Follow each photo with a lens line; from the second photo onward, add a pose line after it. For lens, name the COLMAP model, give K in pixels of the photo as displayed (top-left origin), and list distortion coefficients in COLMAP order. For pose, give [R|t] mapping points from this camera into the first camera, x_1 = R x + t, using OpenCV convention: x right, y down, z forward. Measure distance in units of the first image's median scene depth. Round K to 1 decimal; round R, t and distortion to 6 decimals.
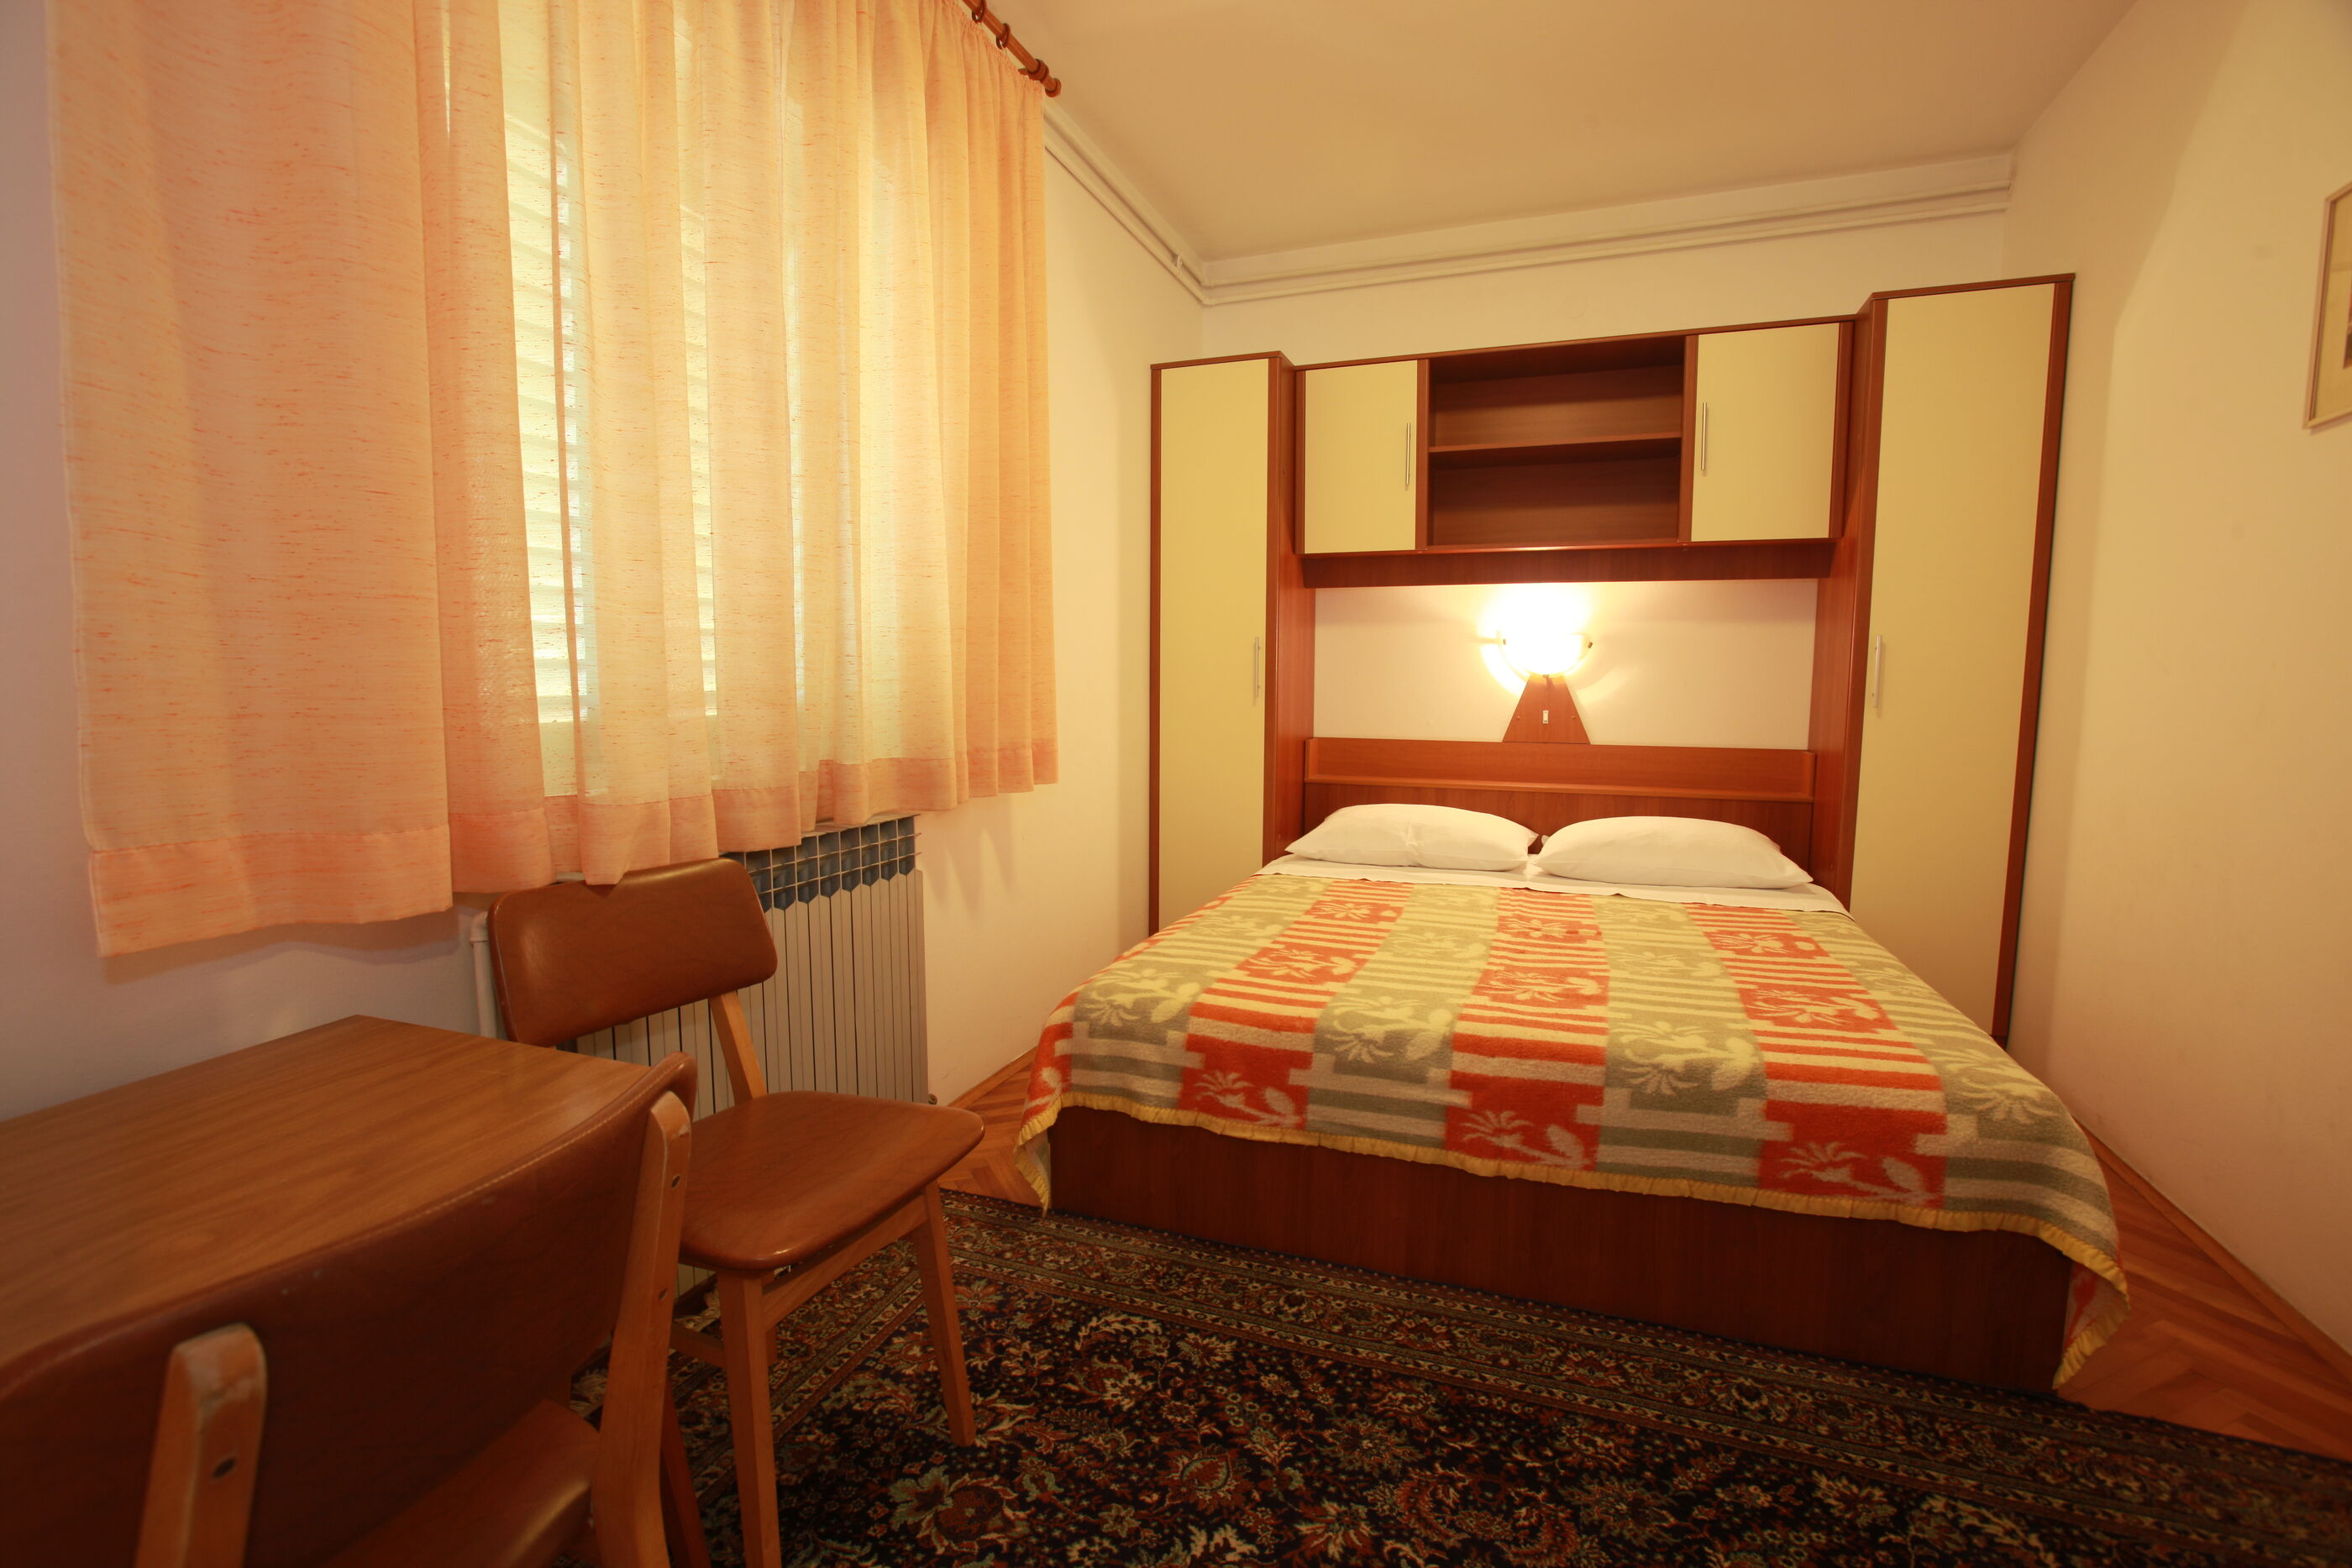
lens RADIAL K [[1113.2, 0, 1163.2], [0, 1113.2, 793.0], [0, 0, 1]] dist [-0.087321, 0.040308]
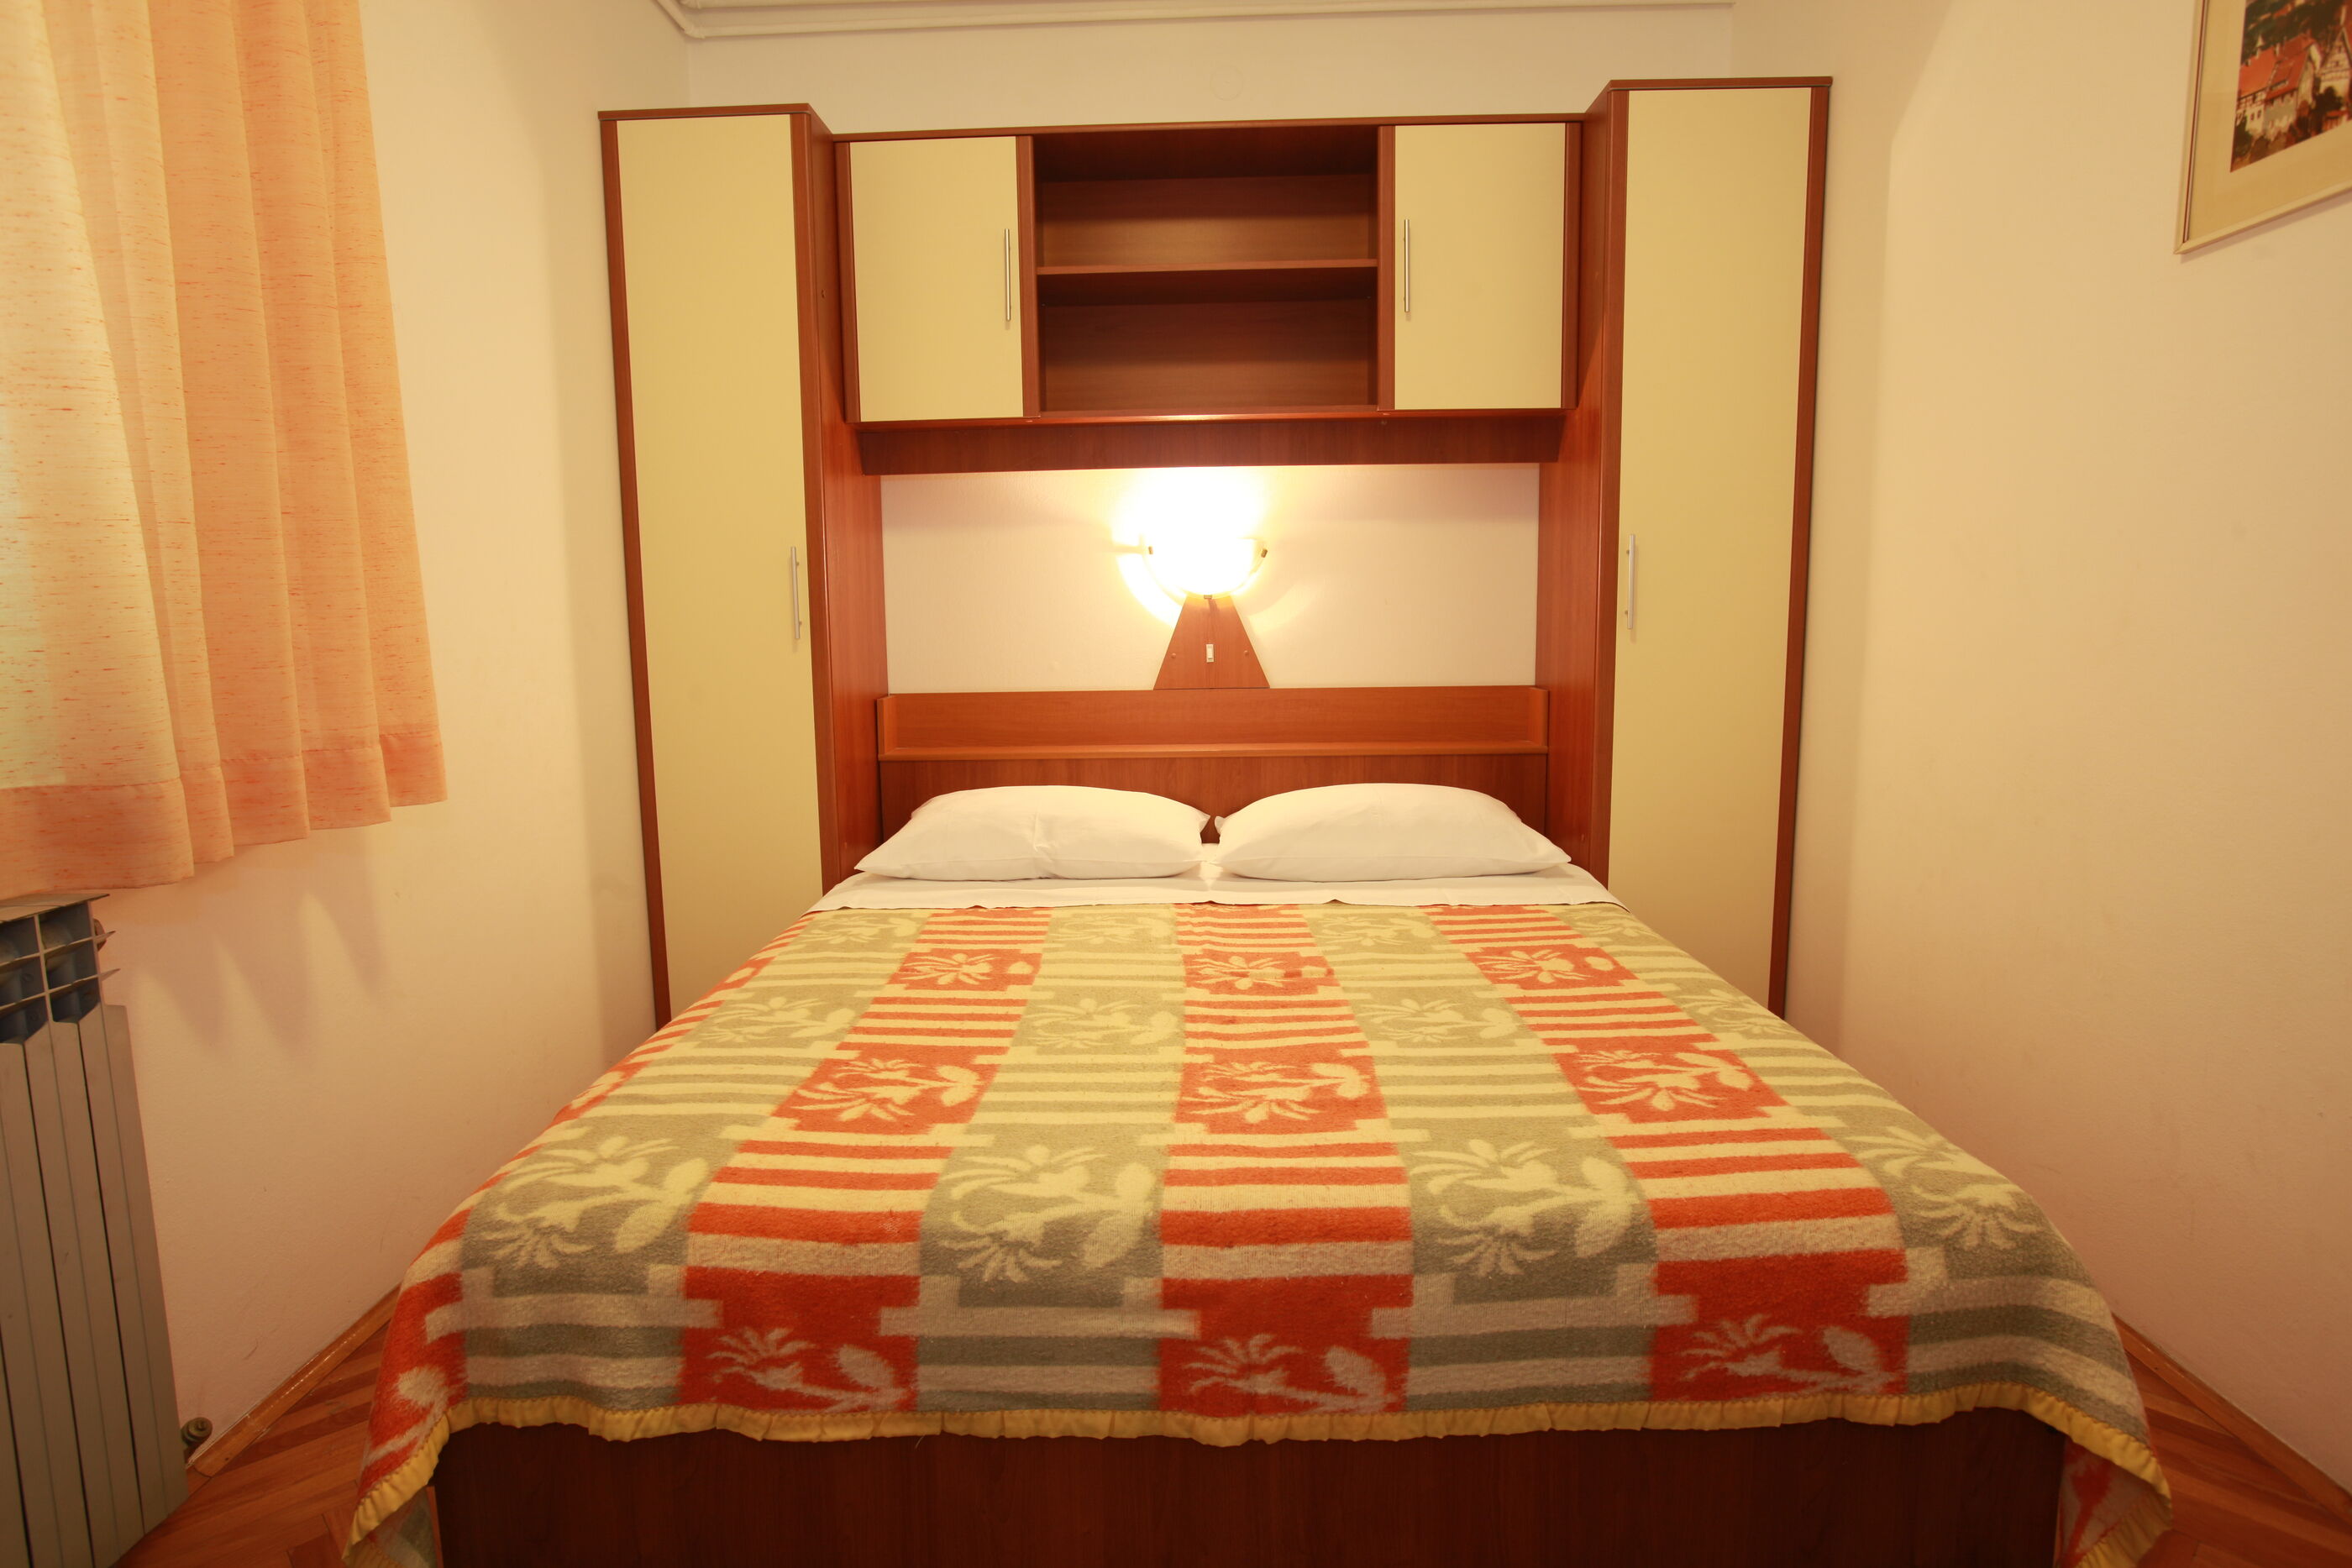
lens RADIAL K [[1306.4, 0, 1160.5], [0, 1306.4, 786.4], [0, 0, 1]] dist [-0.071699, 0.045930]
pose [[0.943120, -0.062075, 0.326606, 0.048935], [0.051342, 0.997823, 0.041390, -0.031243], [-0.328464, -0.022267, 0.944254, 0.326676]]
